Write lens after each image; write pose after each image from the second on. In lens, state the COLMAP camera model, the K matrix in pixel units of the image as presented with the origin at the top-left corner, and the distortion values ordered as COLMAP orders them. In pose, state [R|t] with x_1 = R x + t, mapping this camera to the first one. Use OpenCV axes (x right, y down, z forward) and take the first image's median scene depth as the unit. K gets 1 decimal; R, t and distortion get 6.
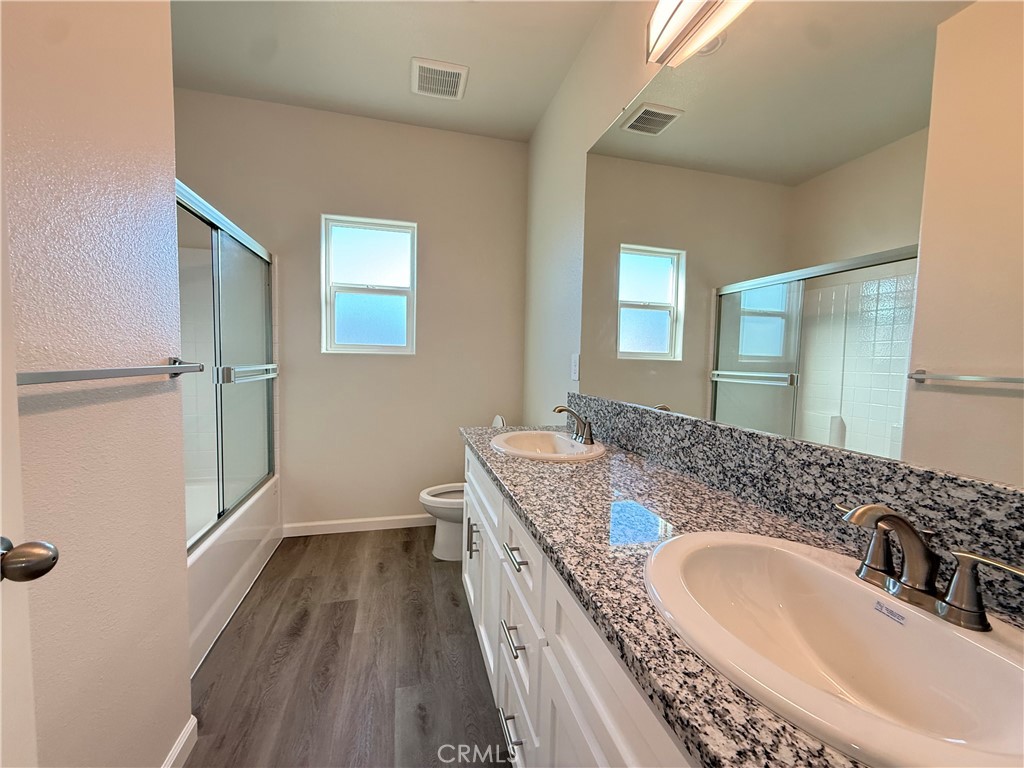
lens RADIAL K [[409.0, 0, 513.8], [0, 409.0, 384.0], [0, 0, 1]] dist [-0.000215, 0.000006]
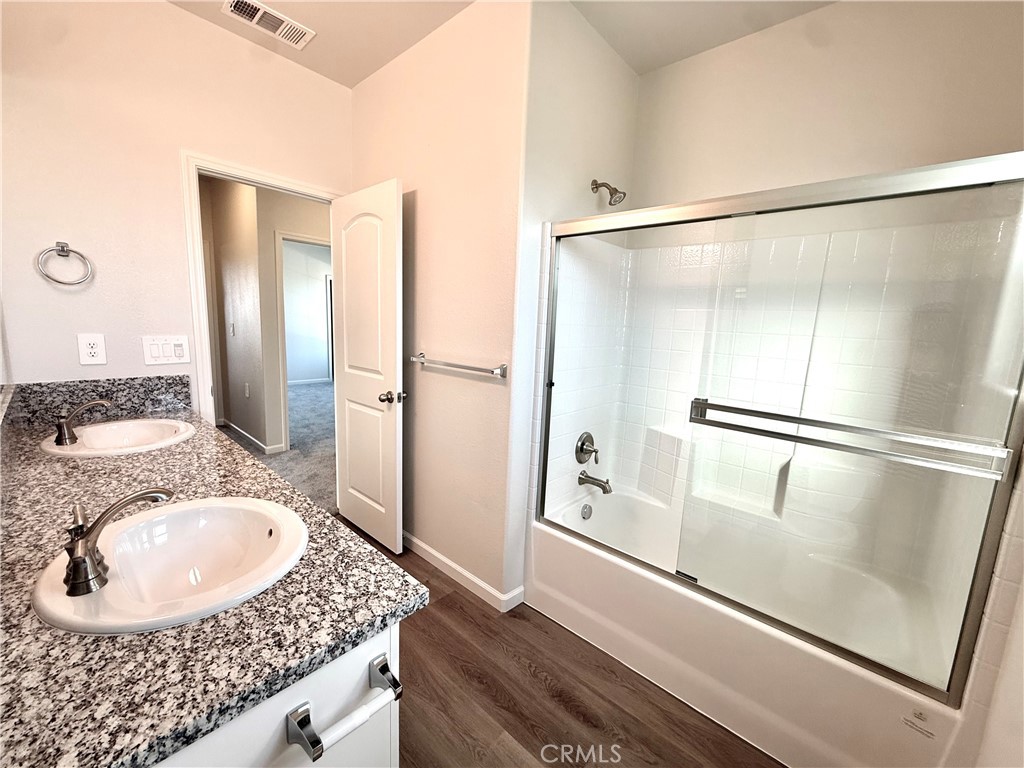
lens RADIAL K [[409.0, 0, 513.8], [0, 409.0, 384.0], [0, 0, 1]] dist [-0.000215, 0.000006]
pose [[-0.834396, 0.022161, -0.550720, 0.022315], [-0.099816, 0.976594, 0.190530, -0.306666], [0.542052, 0.213947, -0.812654, 2.348552]]
